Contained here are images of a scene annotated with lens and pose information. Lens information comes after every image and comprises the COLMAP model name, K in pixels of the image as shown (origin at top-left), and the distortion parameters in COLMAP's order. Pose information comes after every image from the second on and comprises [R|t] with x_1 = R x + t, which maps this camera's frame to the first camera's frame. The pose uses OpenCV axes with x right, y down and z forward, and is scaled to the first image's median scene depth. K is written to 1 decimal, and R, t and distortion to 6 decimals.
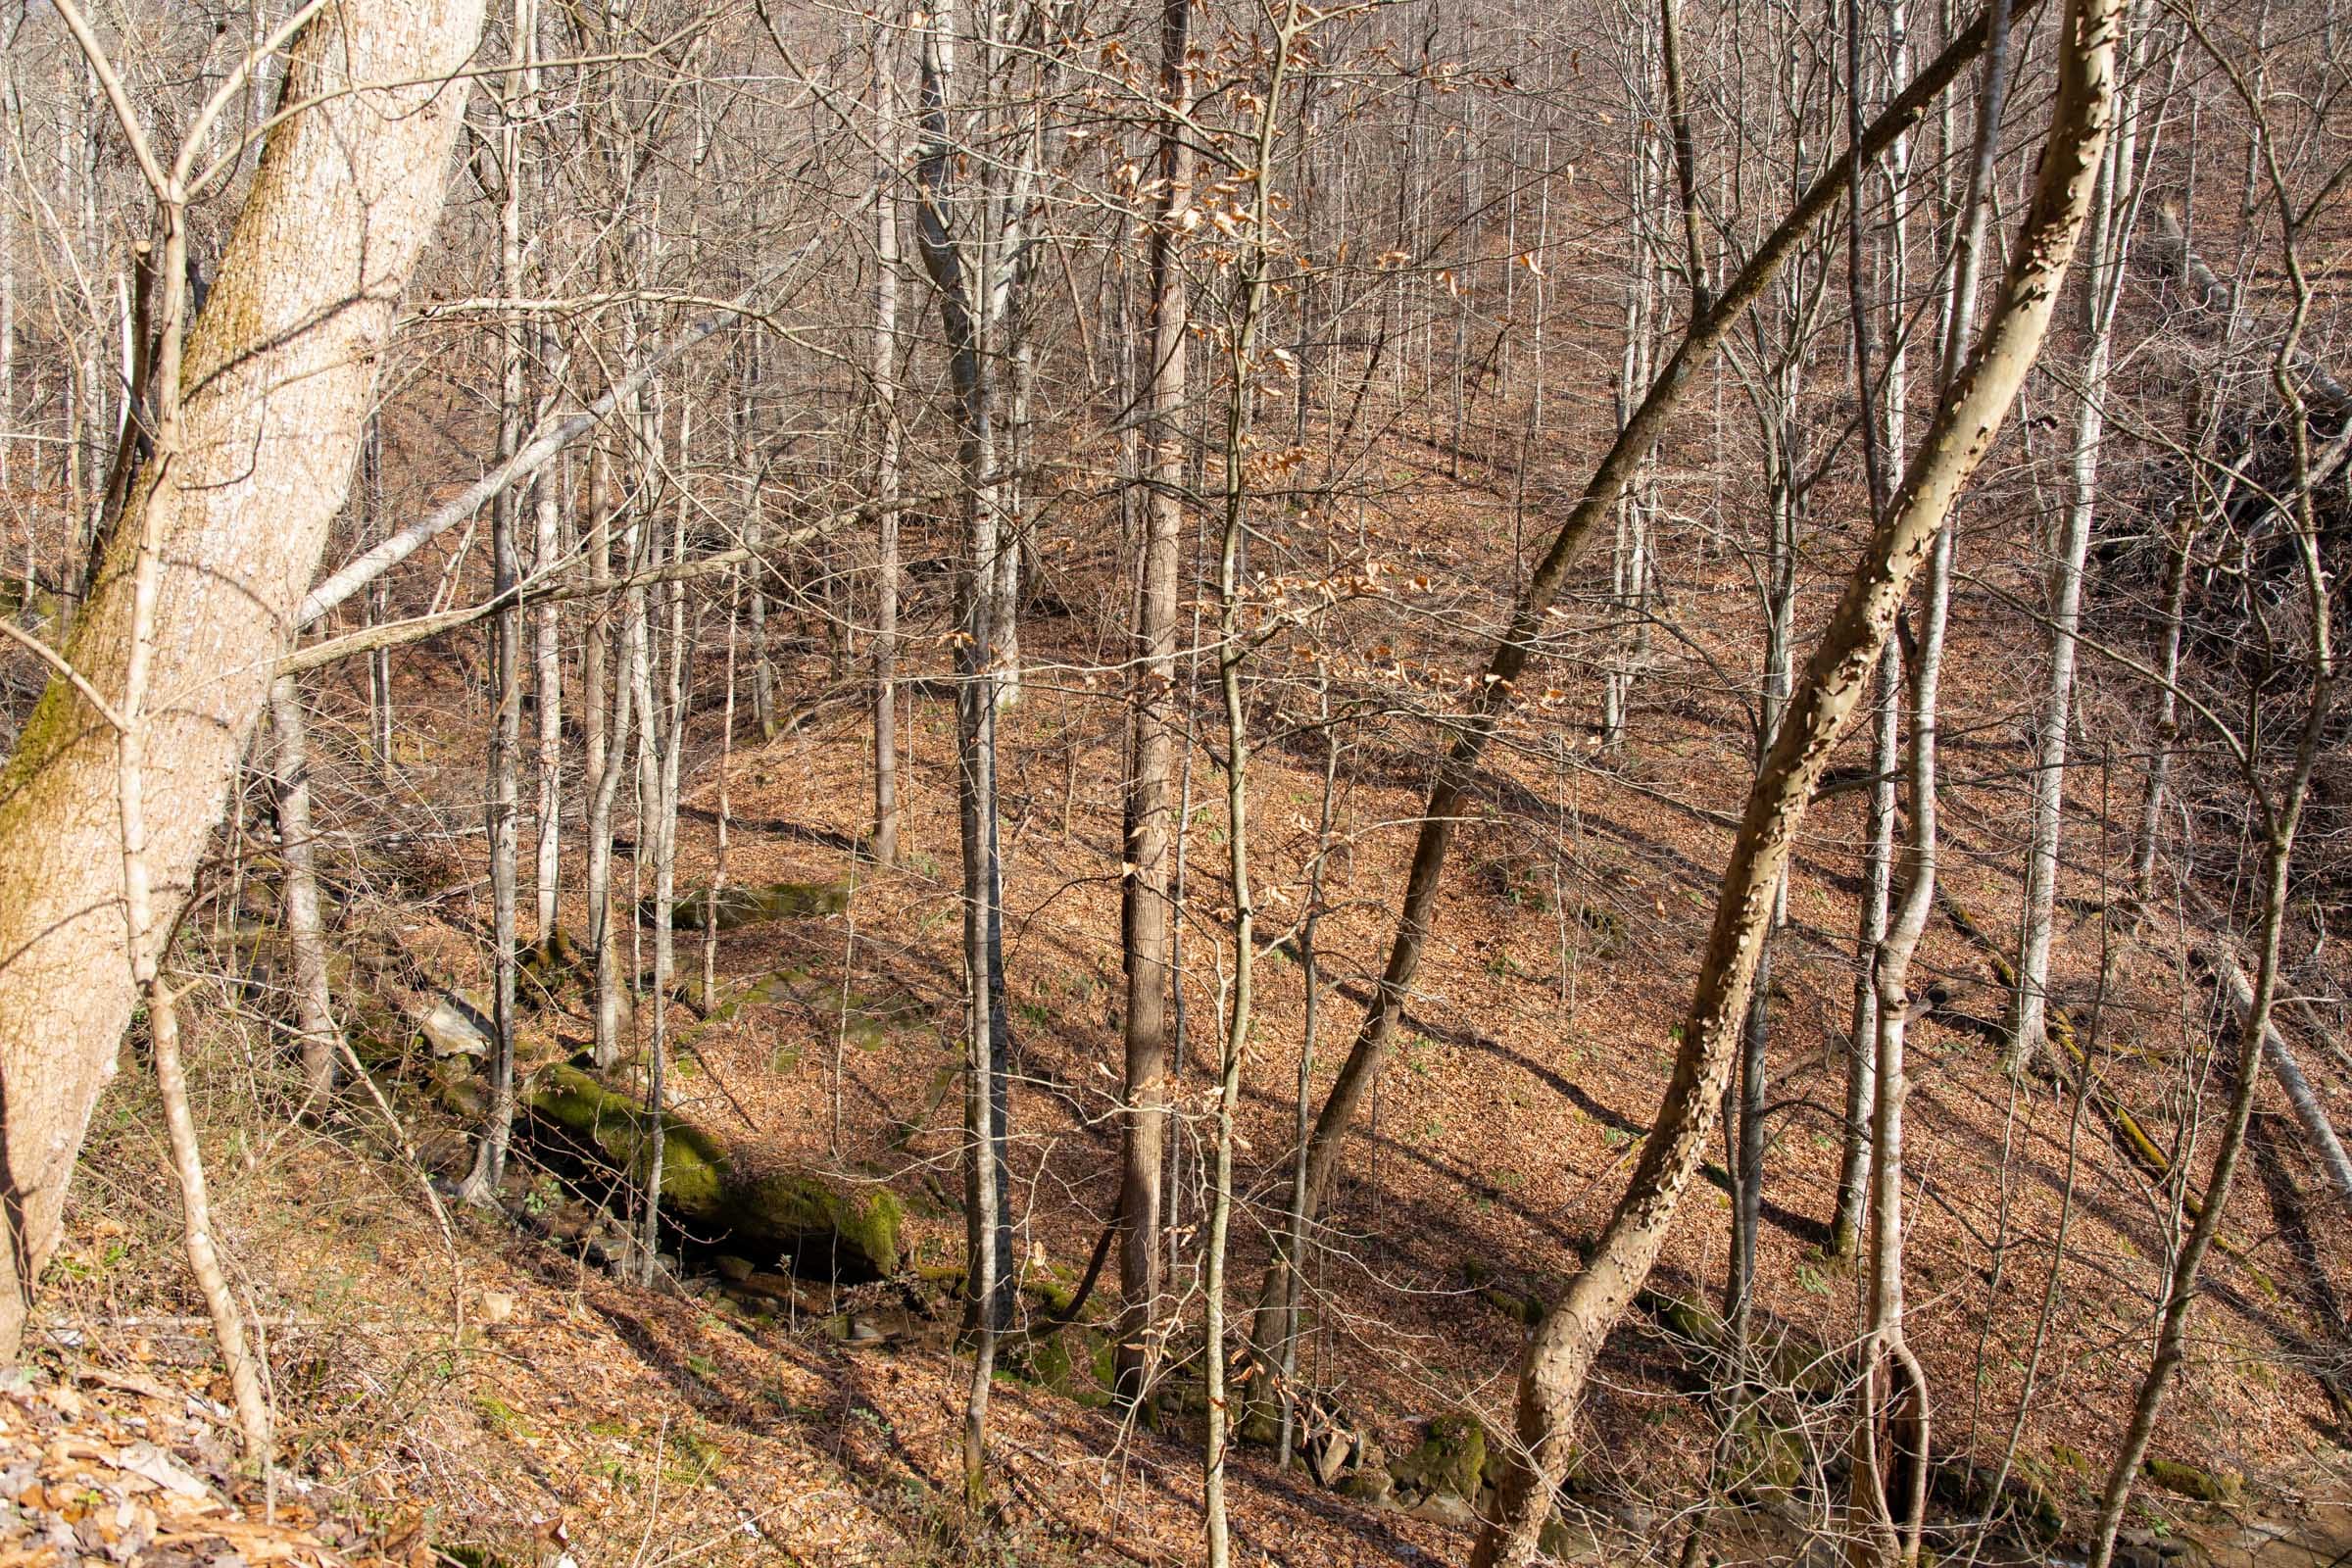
lens RADIAL K [[1563.2, 0, 1176.0], [0, 1563.2, 784.0], [0, 0, 1]] dist [0.001744, -0.007973]
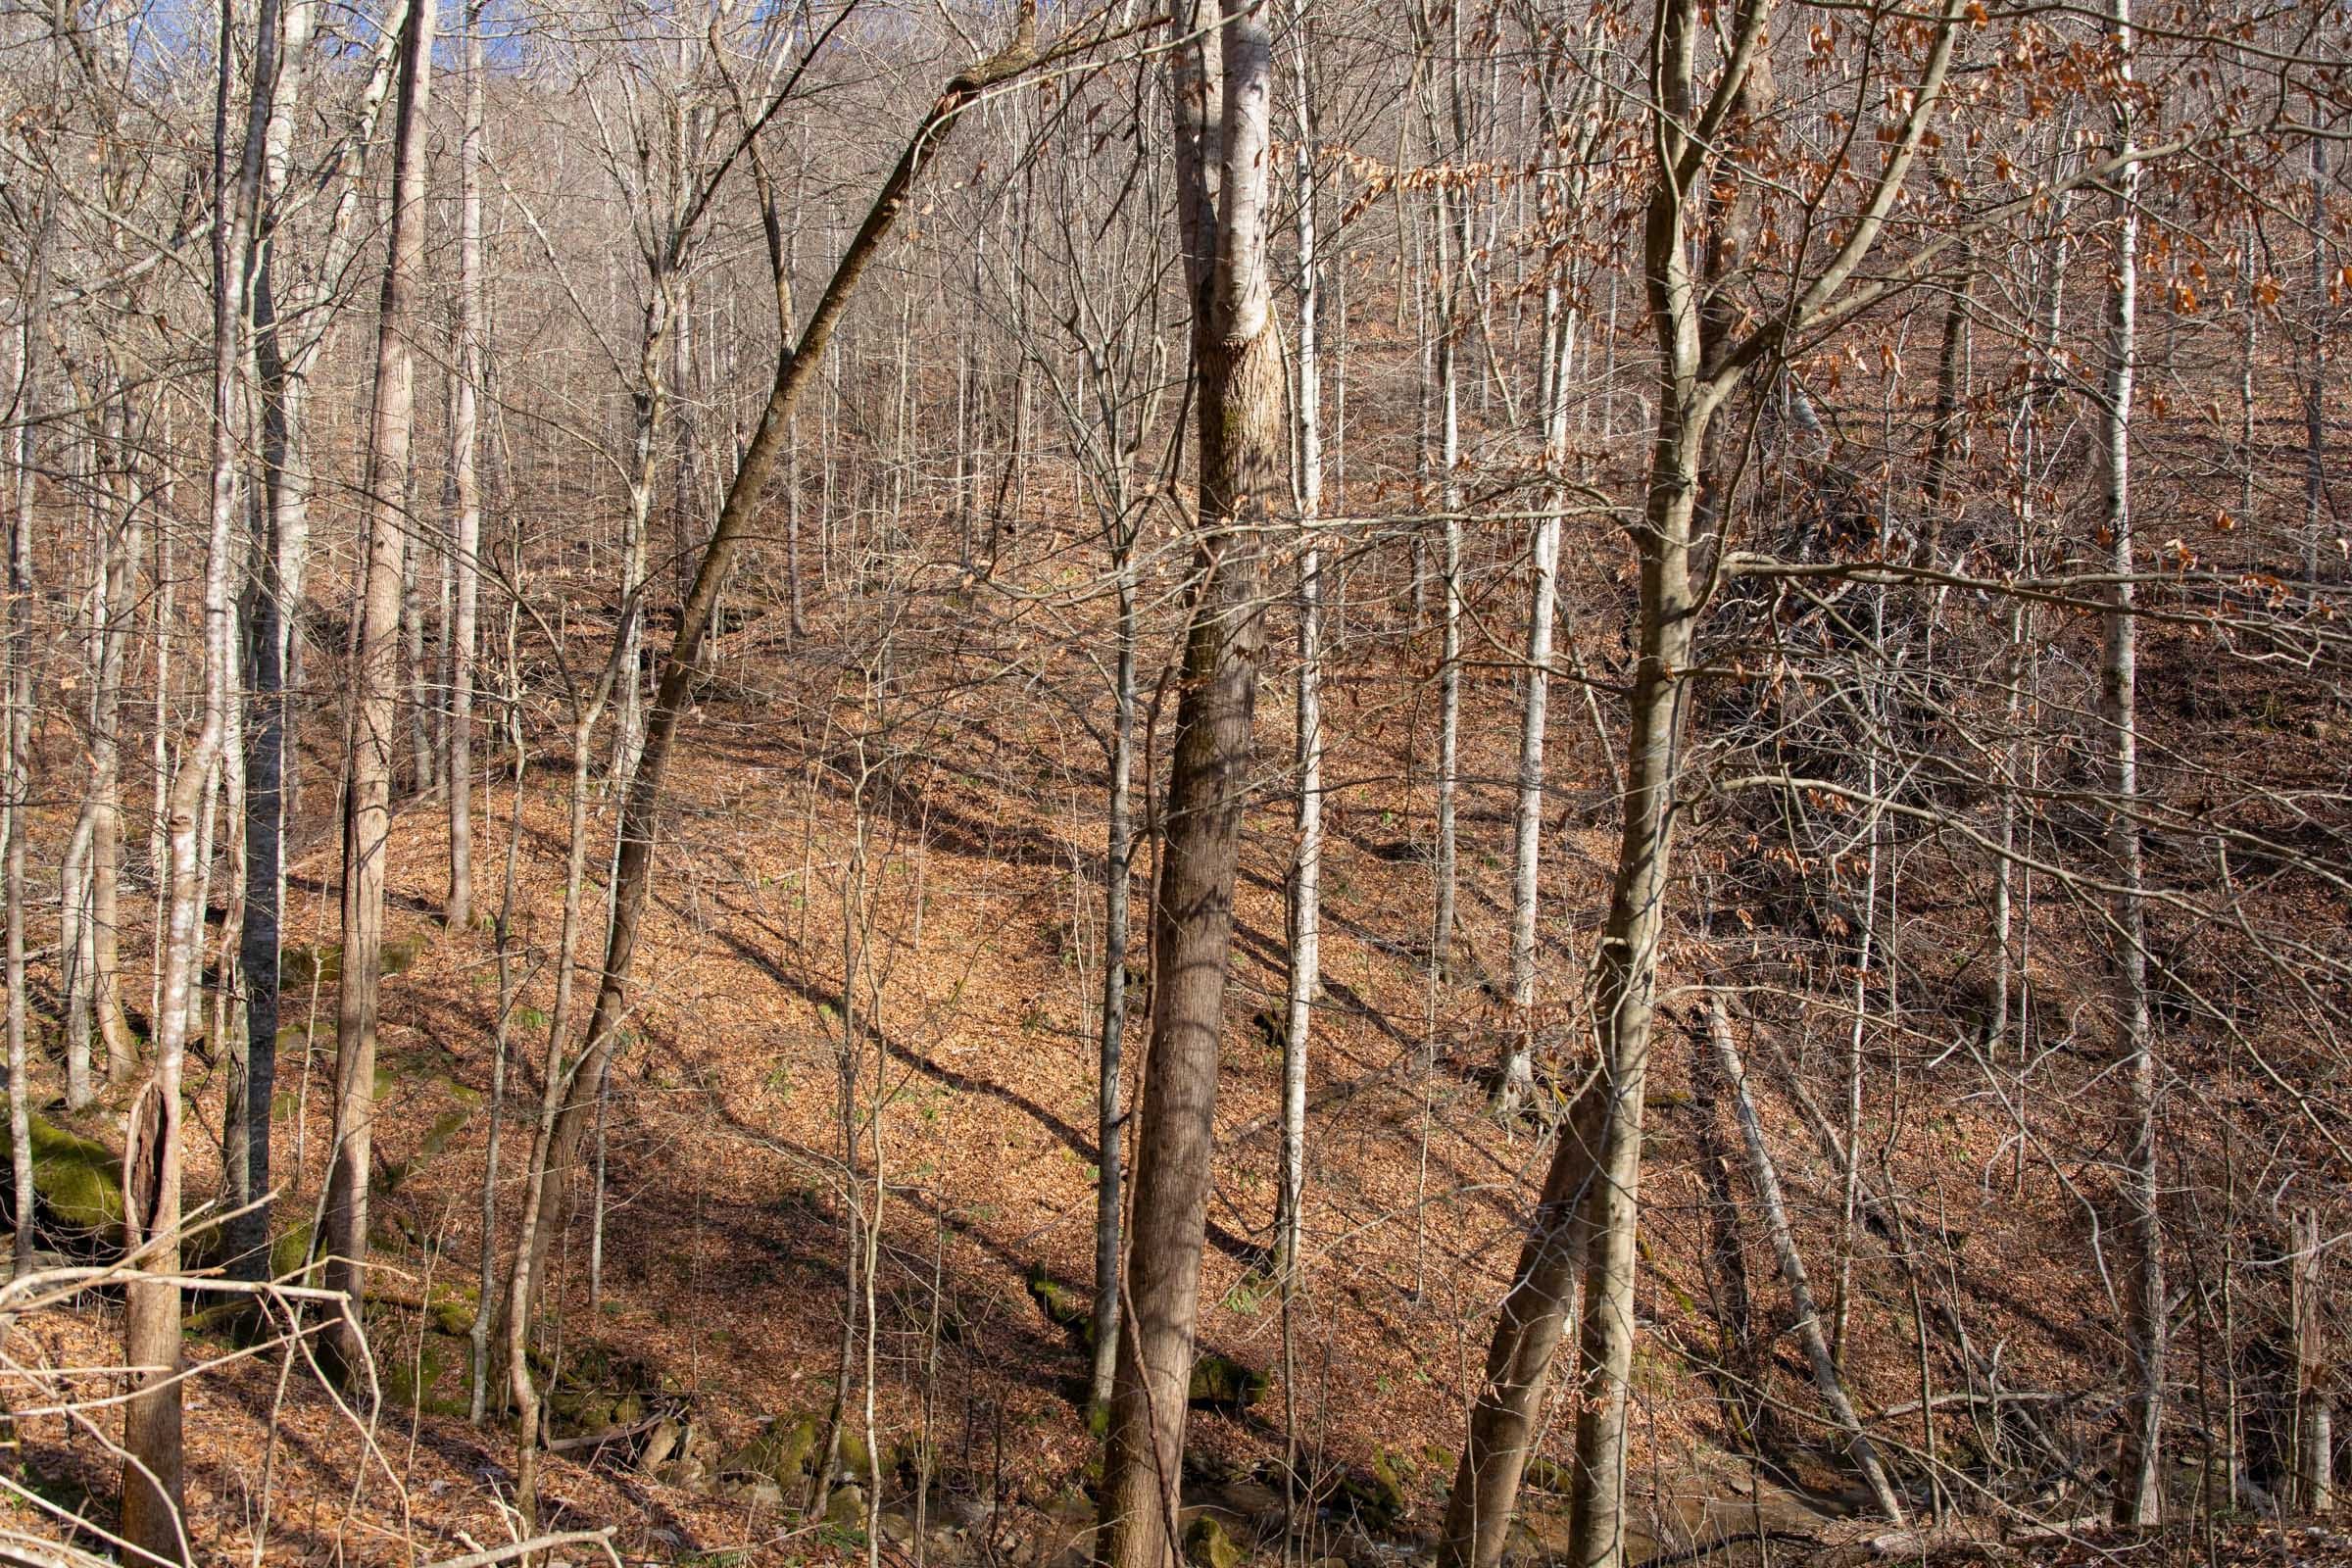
lens RADIAL K [[1563.2, 0, 1176.0], [0, 1563.2, 784.0], [0, 0, 1]] dist [0.001744, -0.007973]
pose [[0.996692, 0.009664, 0.080697, 0.254640], [-0.003527, 0.997113, -0.075848, 0.044497], [-0.081197, 0.075313, 0.993849, -0.075657]]
